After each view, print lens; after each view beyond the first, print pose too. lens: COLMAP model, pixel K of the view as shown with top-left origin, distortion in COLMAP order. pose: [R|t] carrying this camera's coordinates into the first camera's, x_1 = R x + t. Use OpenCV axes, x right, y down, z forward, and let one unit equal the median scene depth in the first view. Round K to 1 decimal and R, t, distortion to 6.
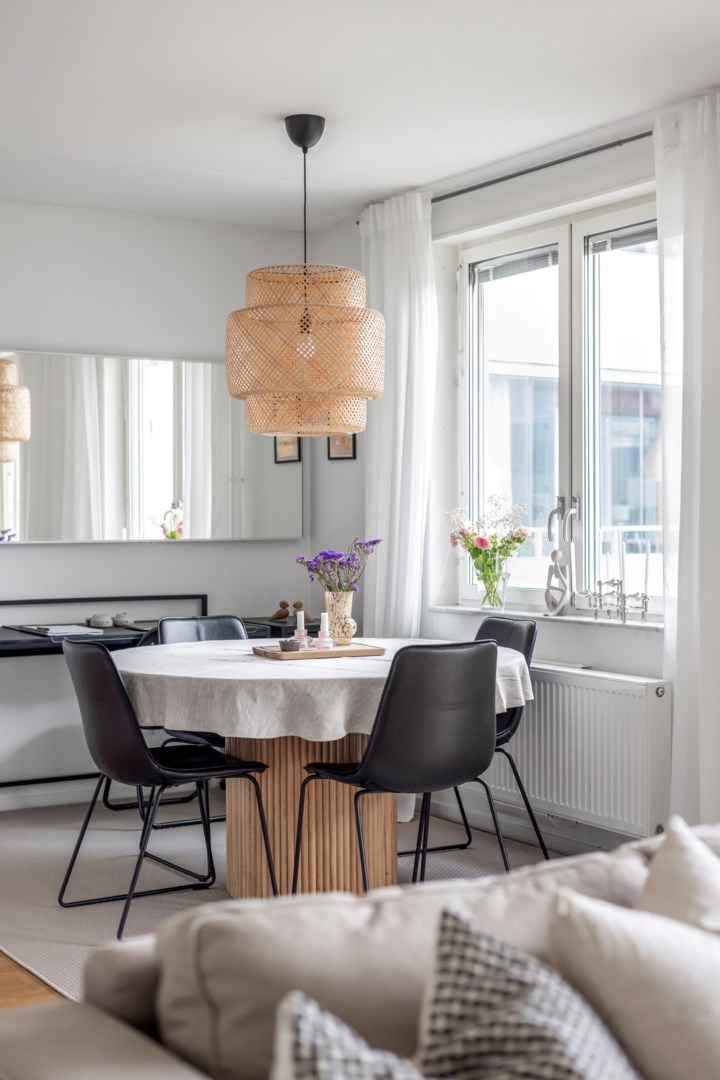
lens RADIAL K [[1534.4, 0, 375.1], [0, 1534.4, 532.6], [0, 0, 1]] dist [-0.002331, 0.000000]
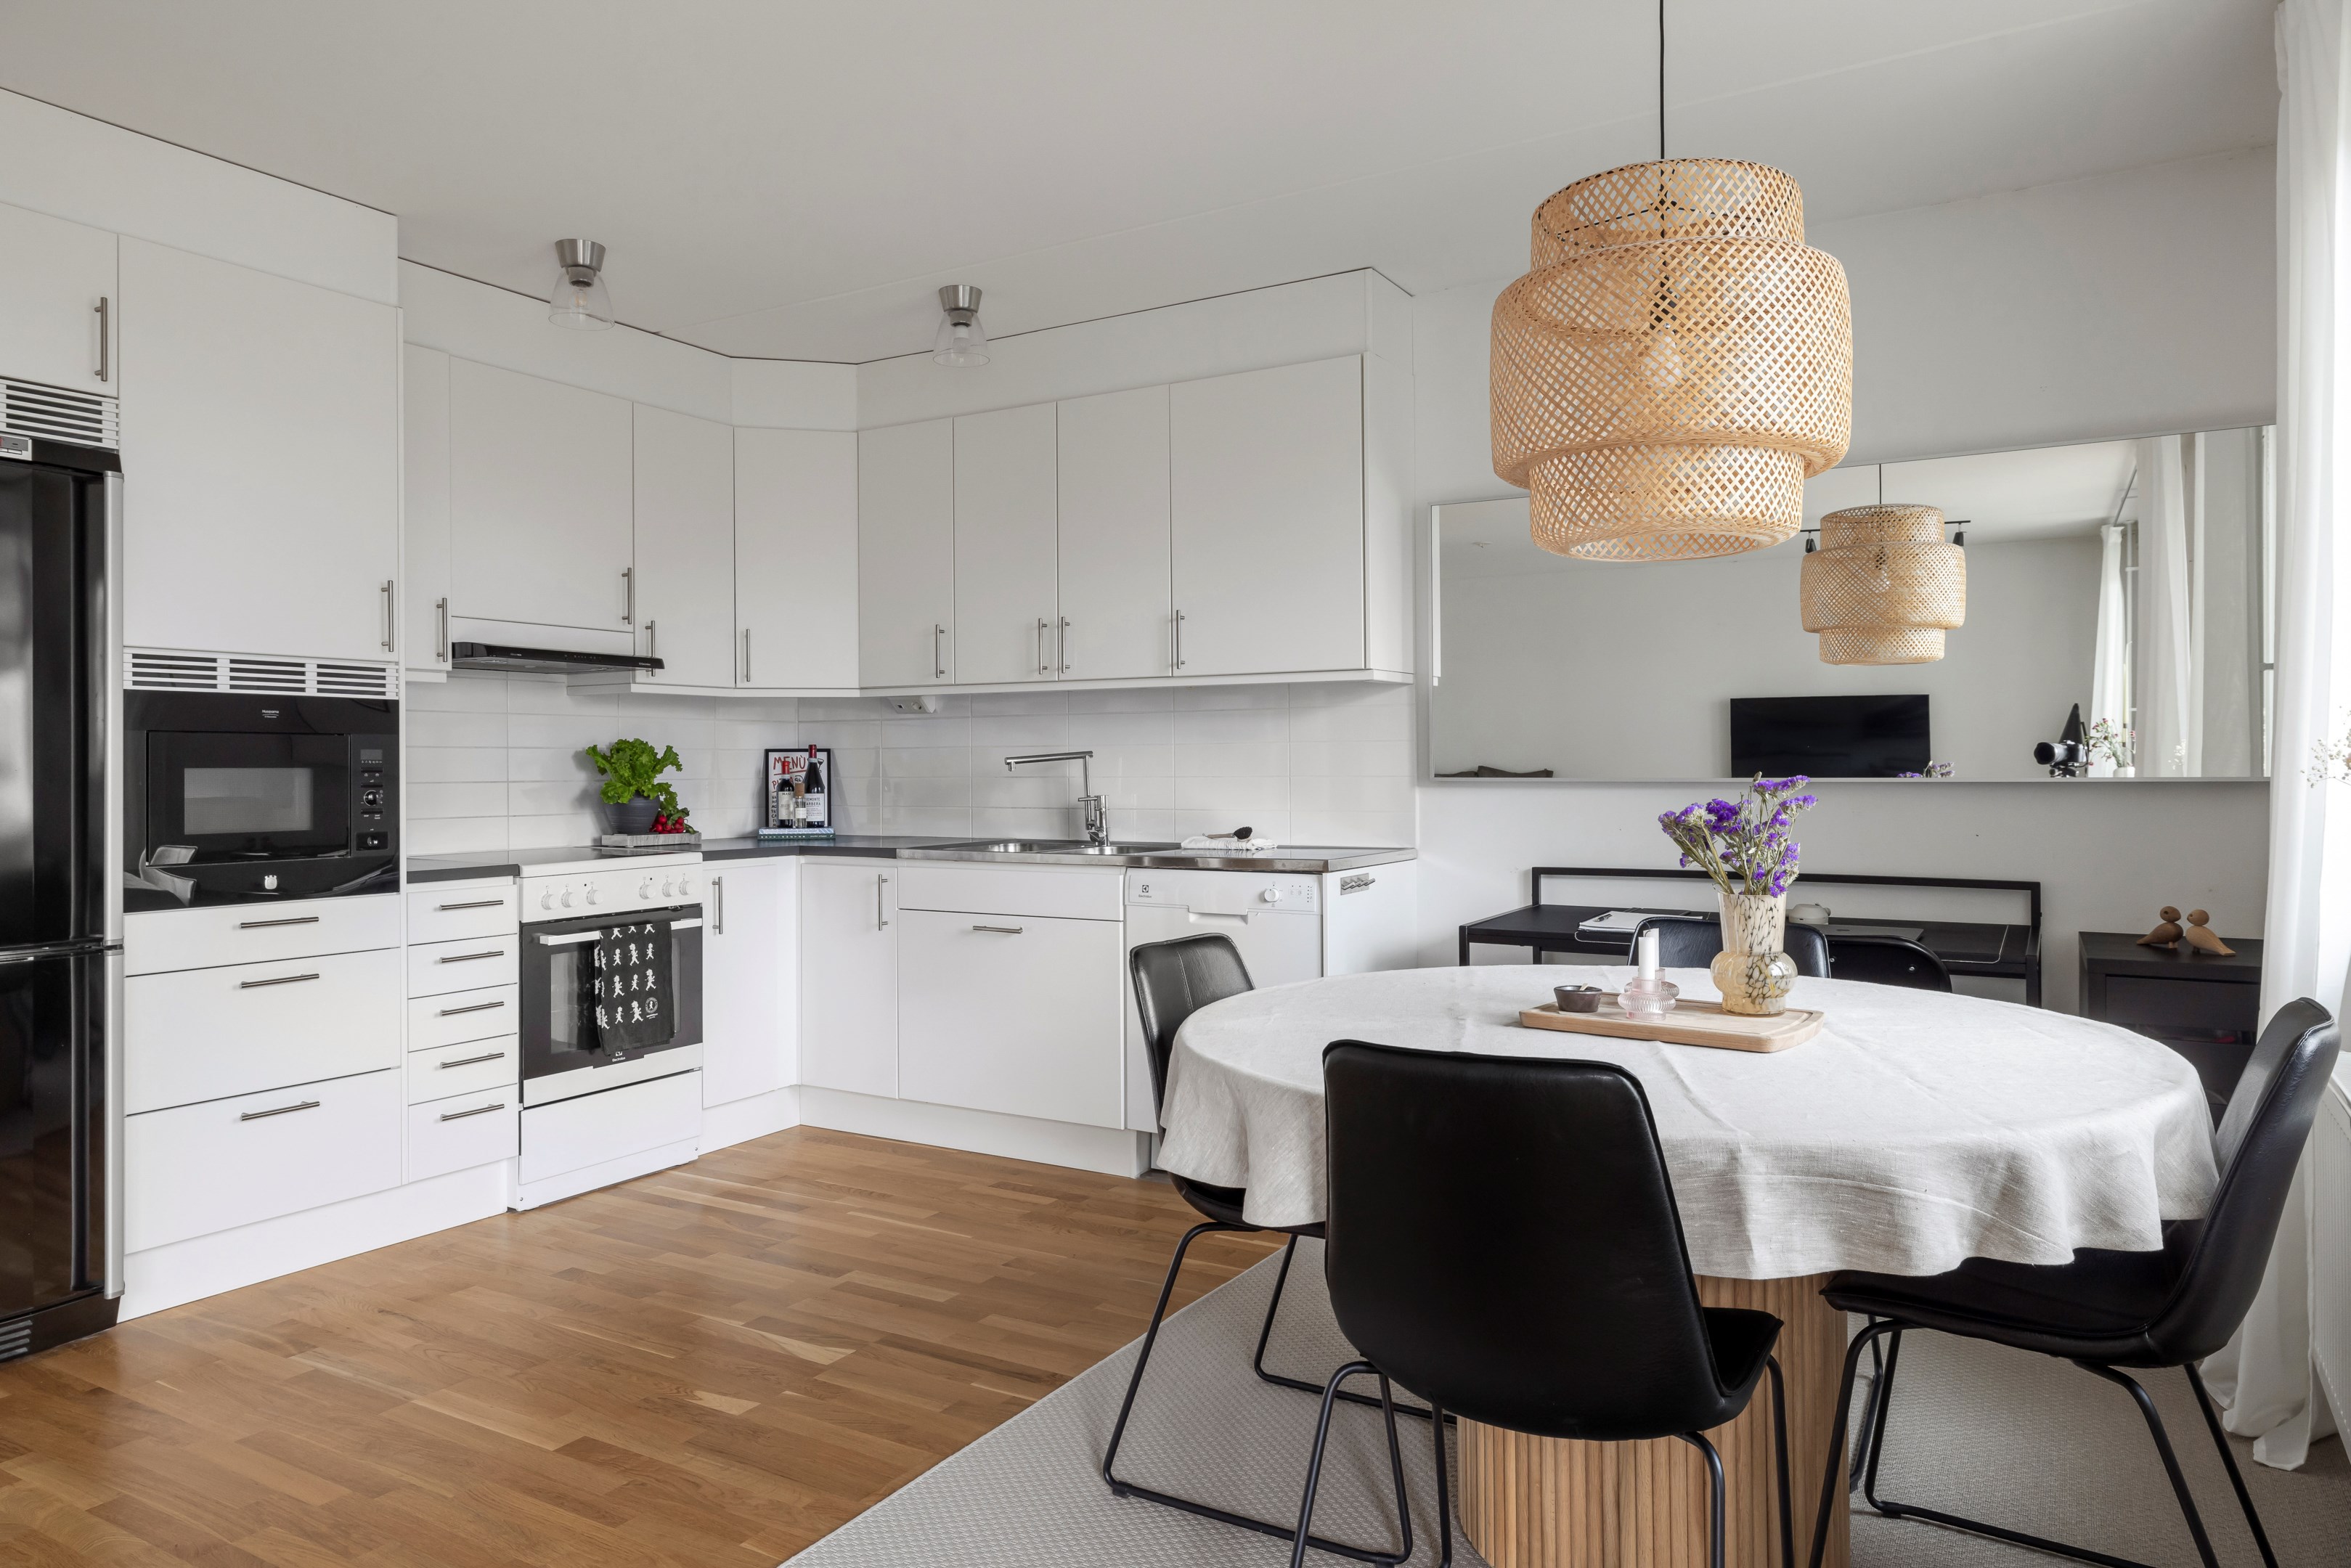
lens RADIAL K [[1505.4, 0, 1169.5], [0, 1505.4, 765.4], [0, 0, 1]] dist [-0.002563, 0.002375]
pose [[0.456564, 0.002218, -0.889688, 0.288832], [-0.006920, 0.999975, -0.001058, 0.002896], [0.889664, 0.006640, 0.456568, 0.650688]]
